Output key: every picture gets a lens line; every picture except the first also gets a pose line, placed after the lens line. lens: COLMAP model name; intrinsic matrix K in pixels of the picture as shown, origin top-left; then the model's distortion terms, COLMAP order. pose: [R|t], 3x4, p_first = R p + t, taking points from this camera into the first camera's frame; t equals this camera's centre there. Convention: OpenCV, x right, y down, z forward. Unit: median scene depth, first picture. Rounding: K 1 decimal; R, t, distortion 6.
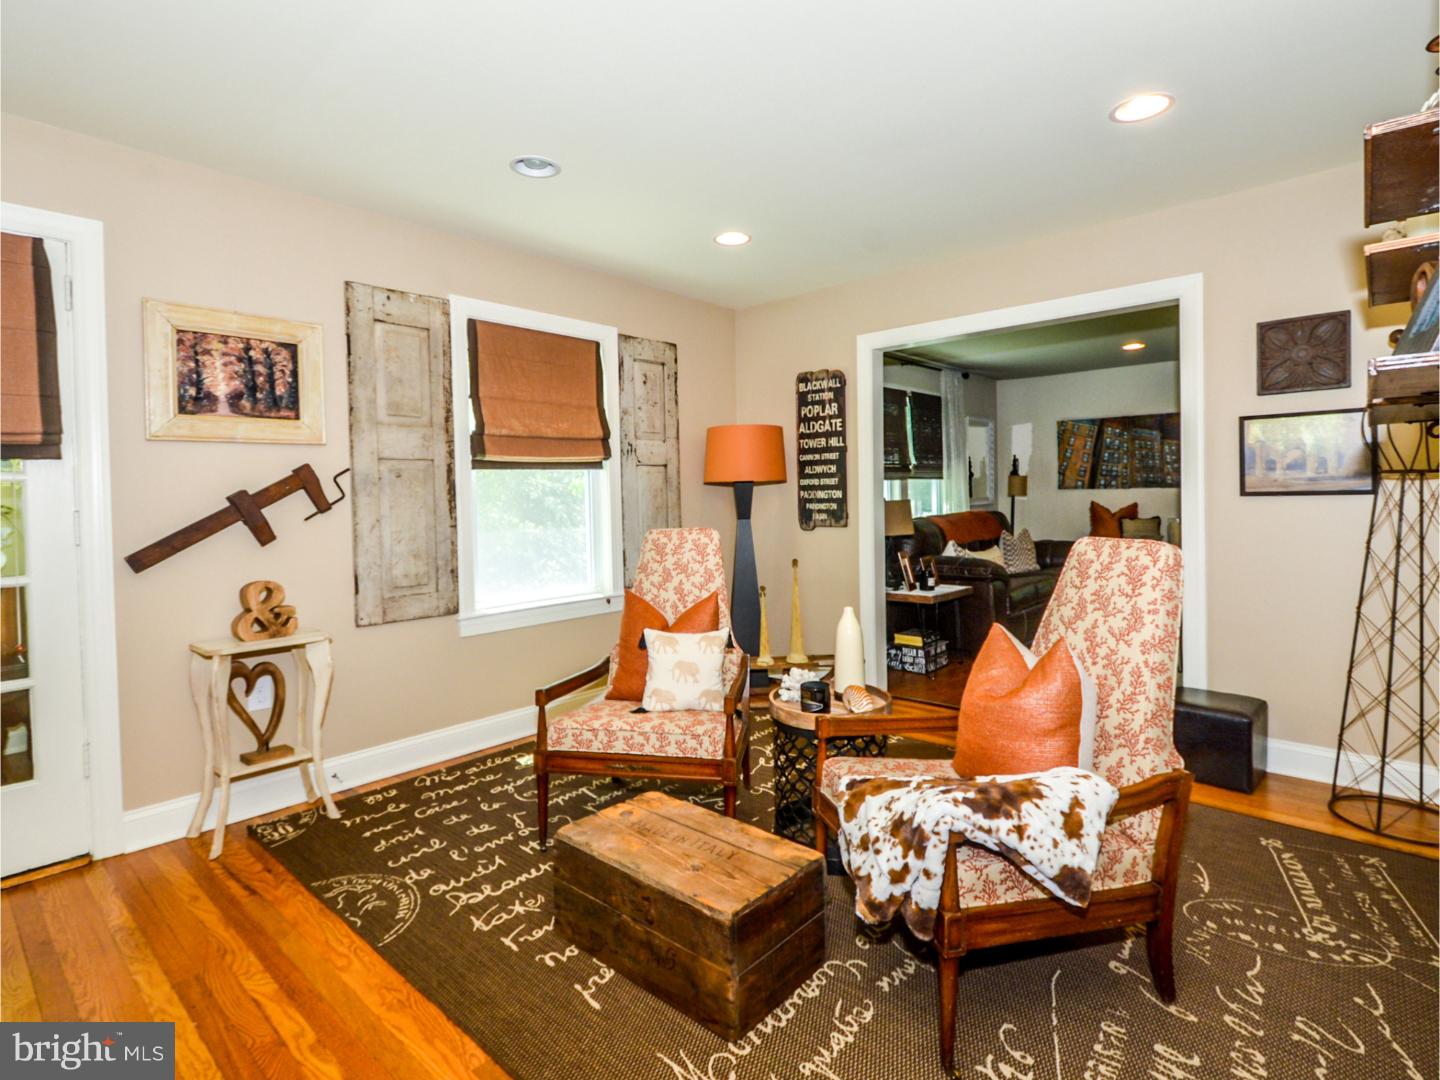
lens RADIAL K [[736.9, 0, 724.2], [0, 736.9, 525.7], [0, 0, 1]] dist [-0.000874, -0.003118]
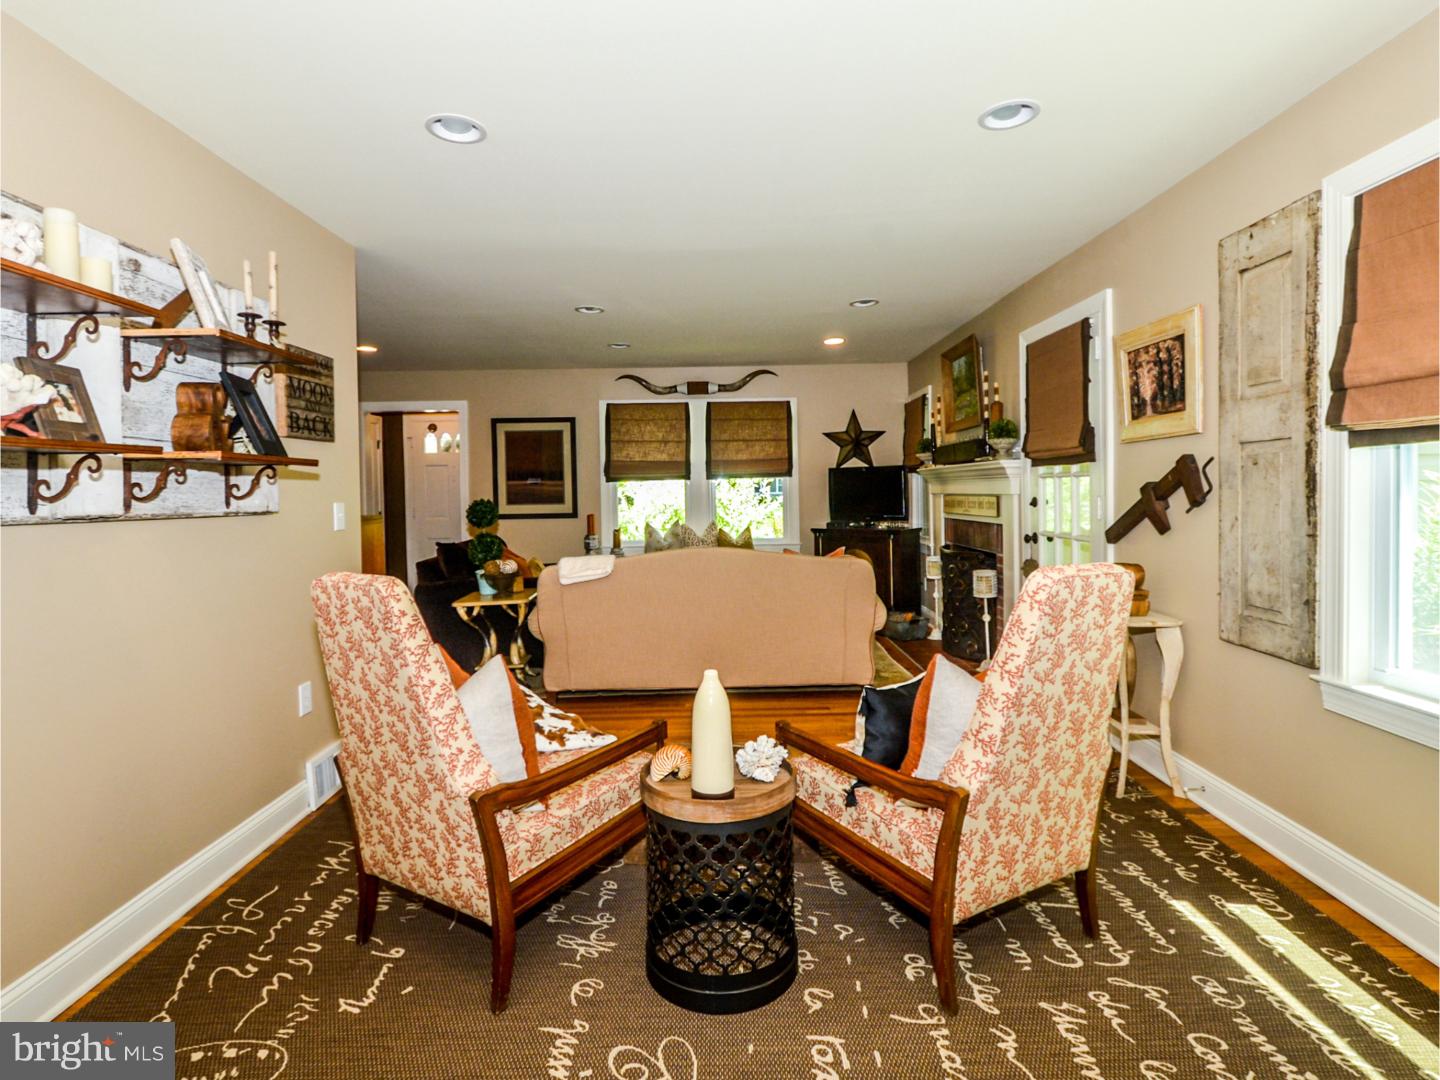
lens RADIAL K [[736.9, 0, 715.4], [0, 736.9, 526.8], [0, 0, 1]] dist [-0.000874, -0.003118]
pose [[-0.751386, 0.063934, -0.656758, 0.526692], [0.004235, 0.995742, 0.092088, -0.079194], [0.659849, 0.066412, -0.748458, 1.283247]]
